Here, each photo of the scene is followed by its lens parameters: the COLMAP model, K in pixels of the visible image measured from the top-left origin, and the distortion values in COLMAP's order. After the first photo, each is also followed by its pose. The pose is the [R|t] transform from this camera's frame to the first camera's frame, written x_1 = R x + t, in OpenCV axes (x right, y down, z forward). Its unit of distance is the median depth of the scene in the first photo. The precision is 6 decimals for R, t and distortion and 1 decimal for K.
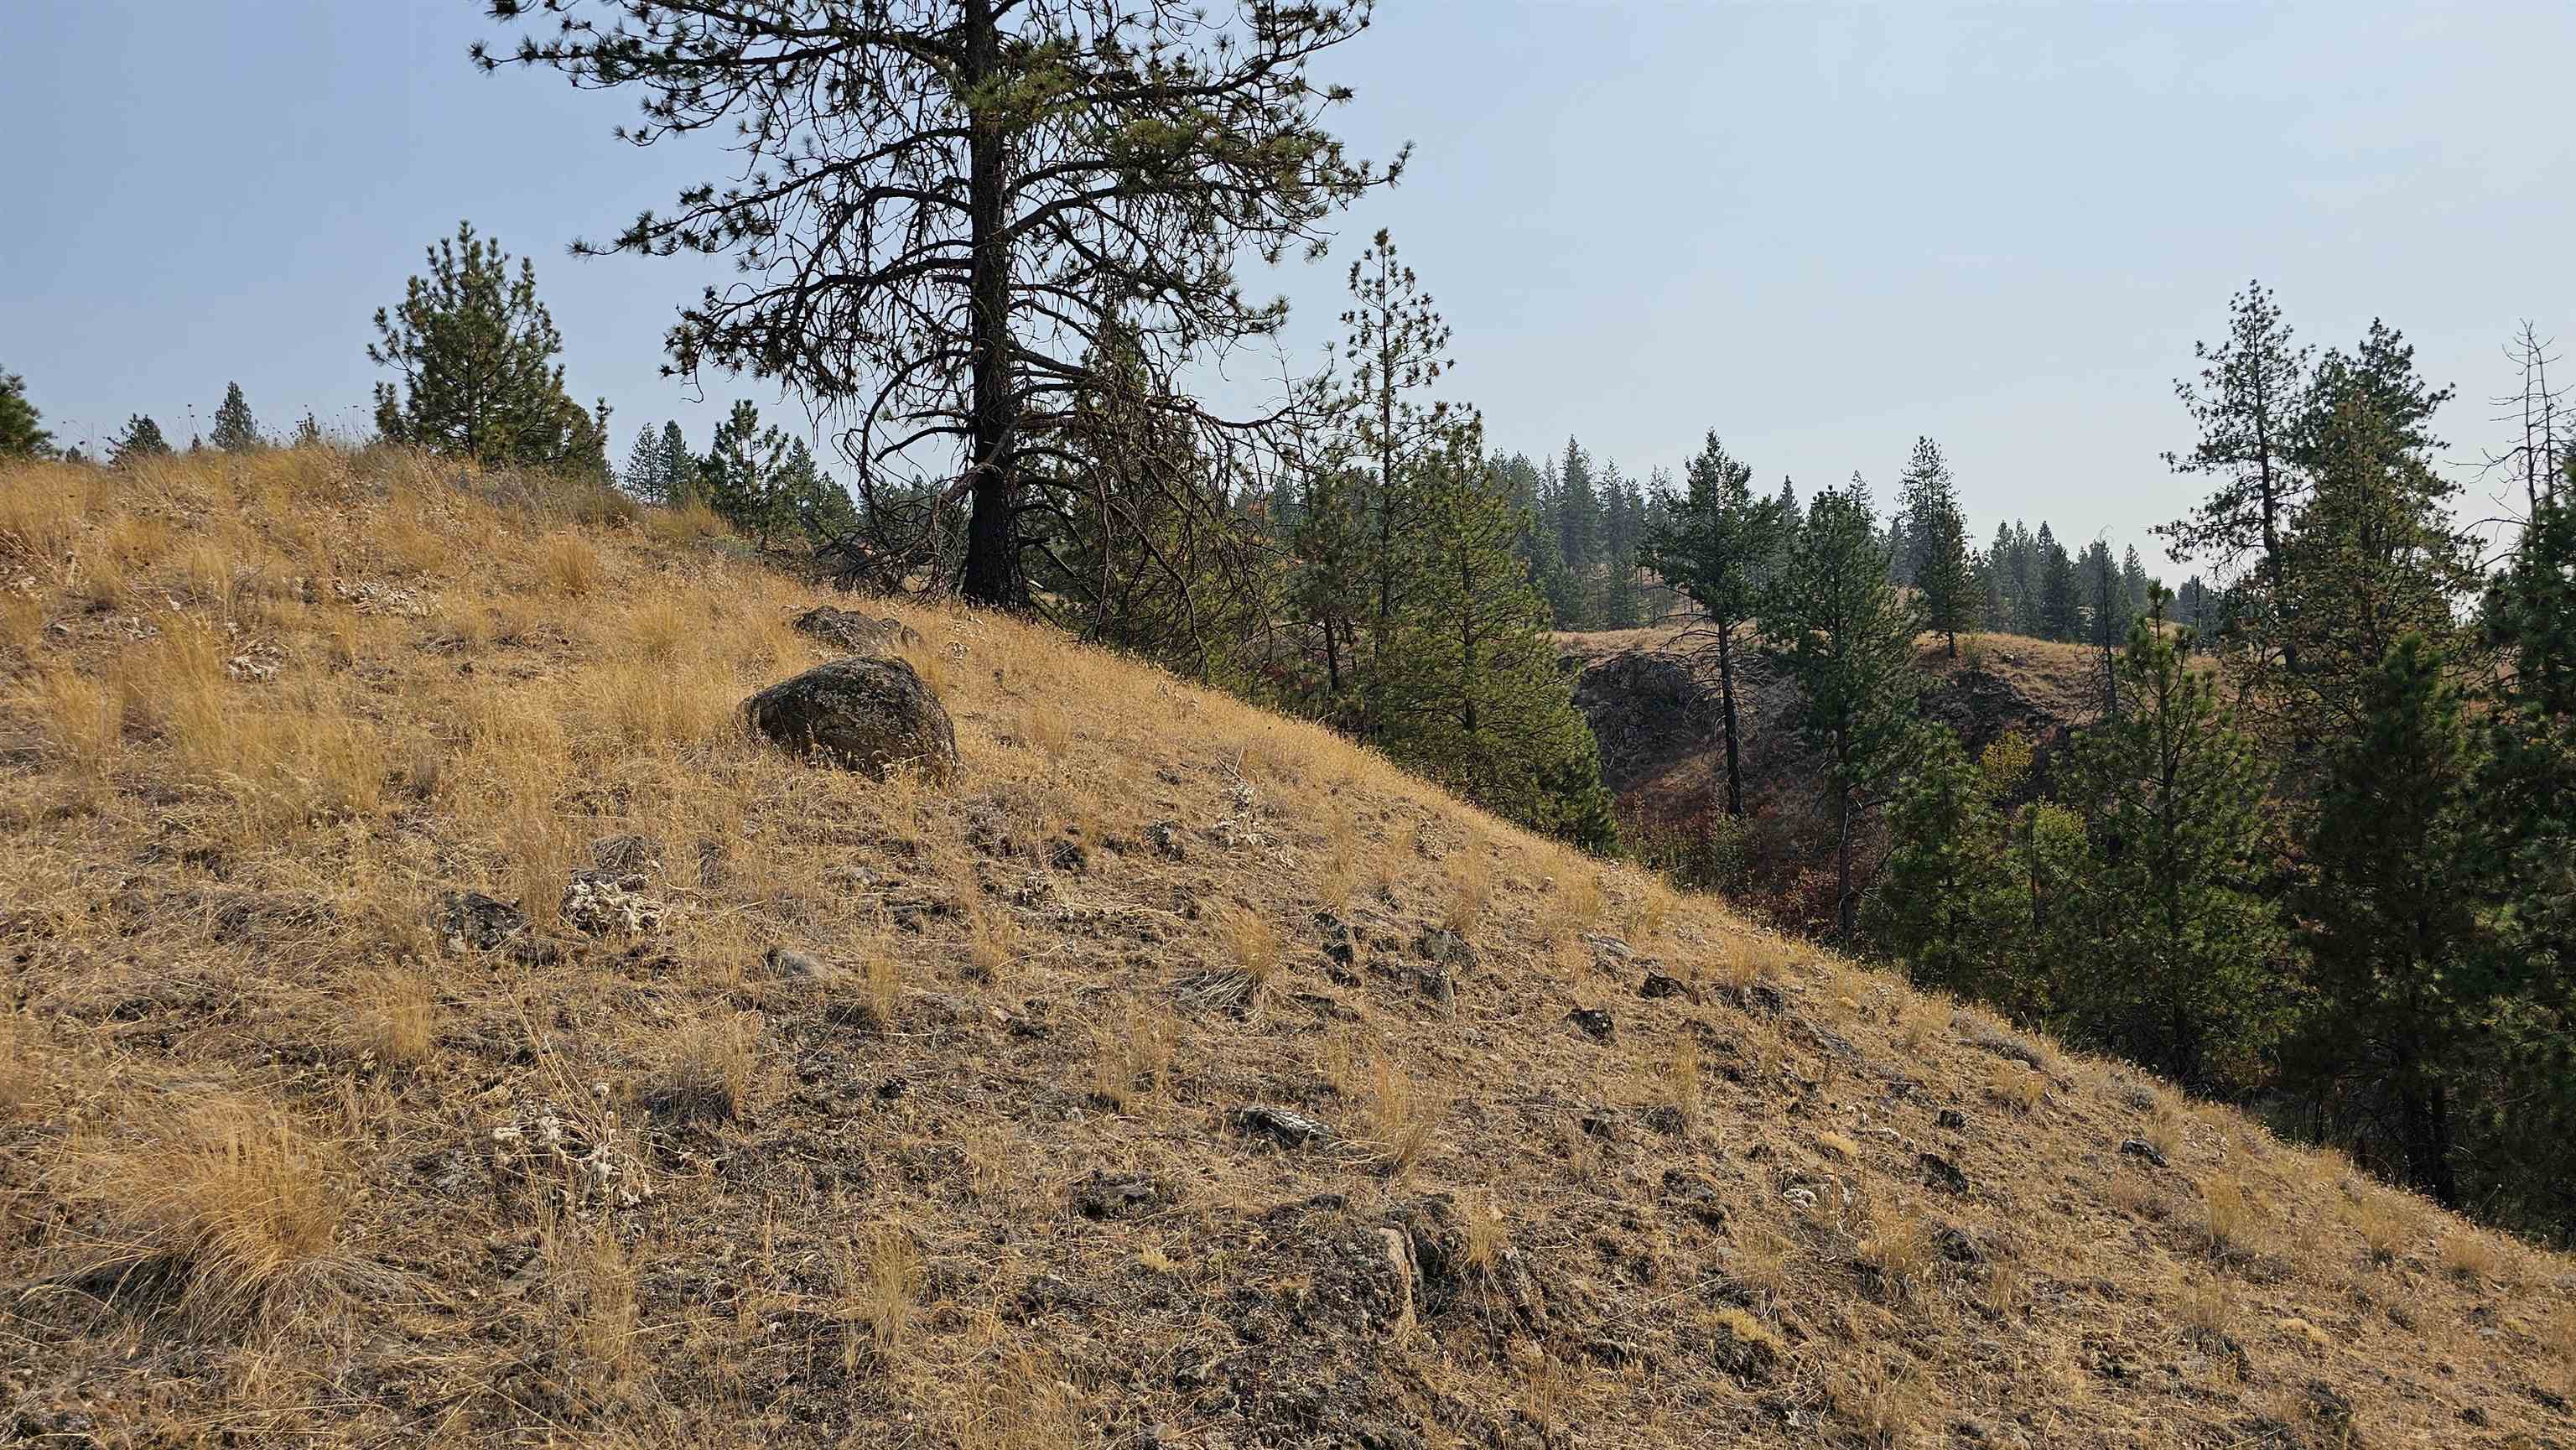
lens RADIAL K [[1752.7, 0, 1297.1], [0, 1752.7, 716.0], [0, 0, 1]] dist [0.080434, -0.087404]
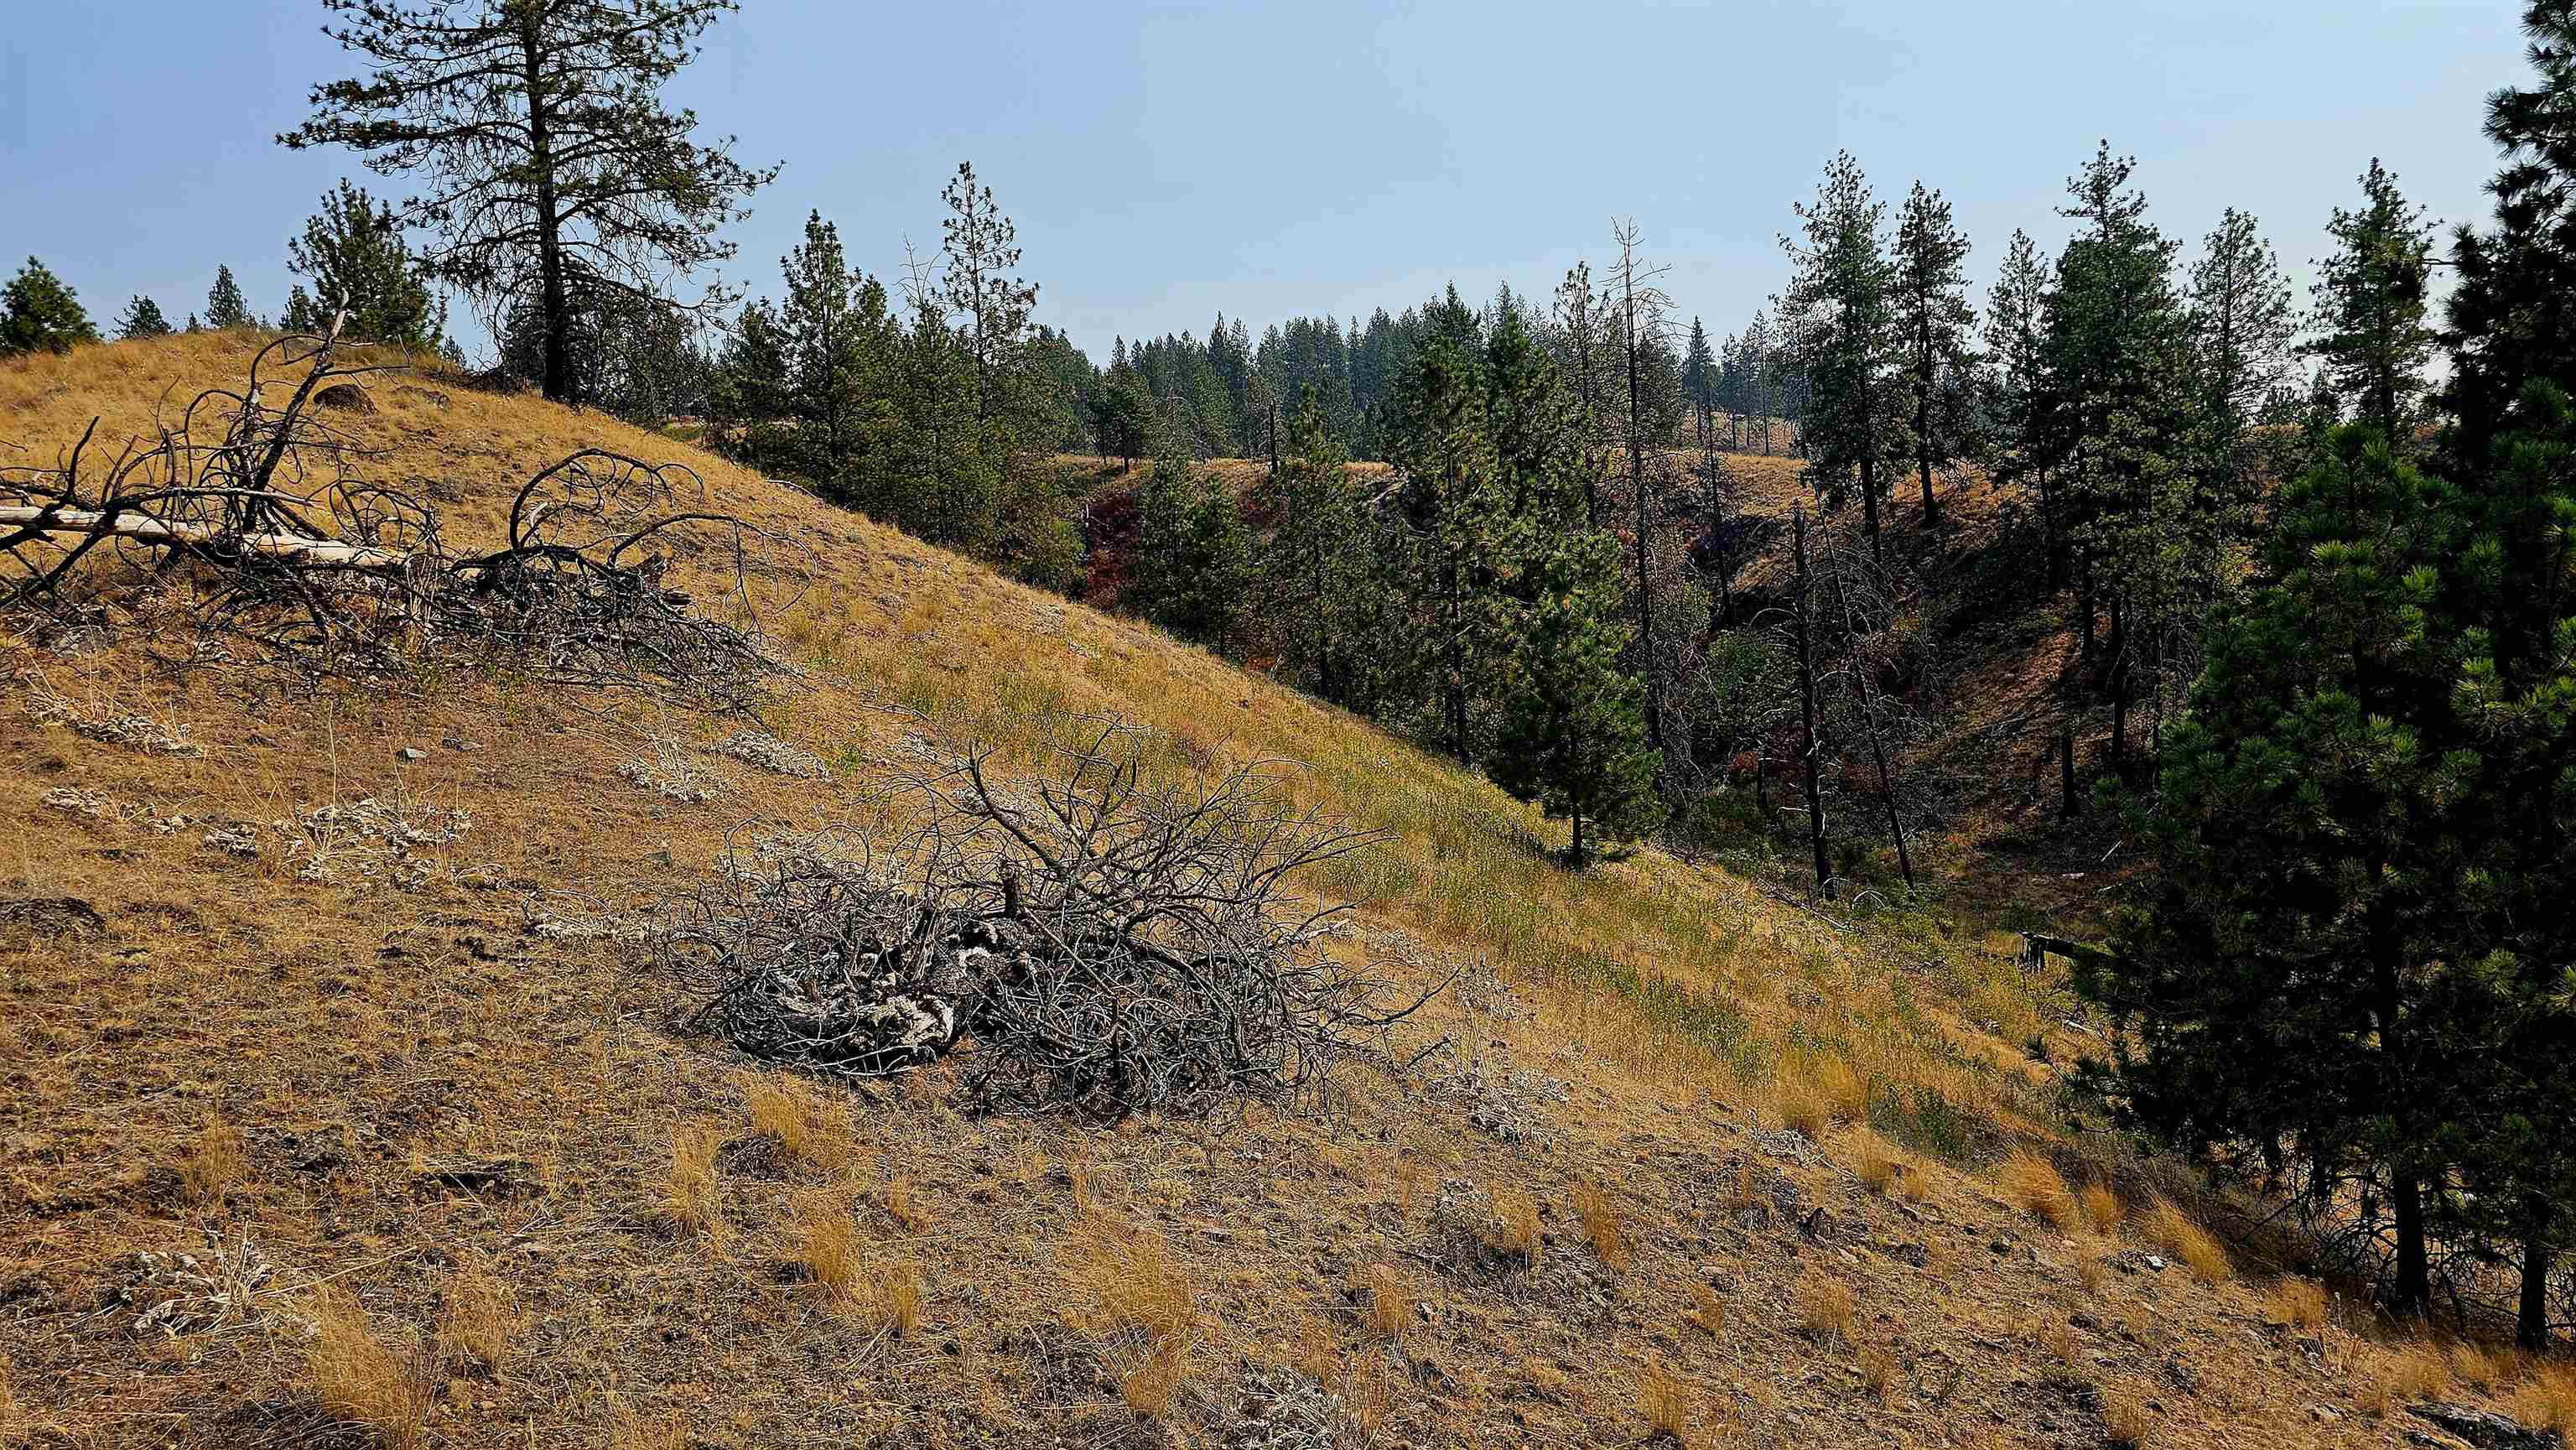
lens RADIAL K [[1752.7, 0, 1297.1], [0, 1752.7, 716.0], [0, 0, 1]] dist [0.080434, -0.087404]
pose [[0.999680, -0.022713, -0.011111, 0.335469], [0.023542, 0.996411, 0.081313, 0.075853], [0.009224, -0.081549, 0.996627, -0.528457]]
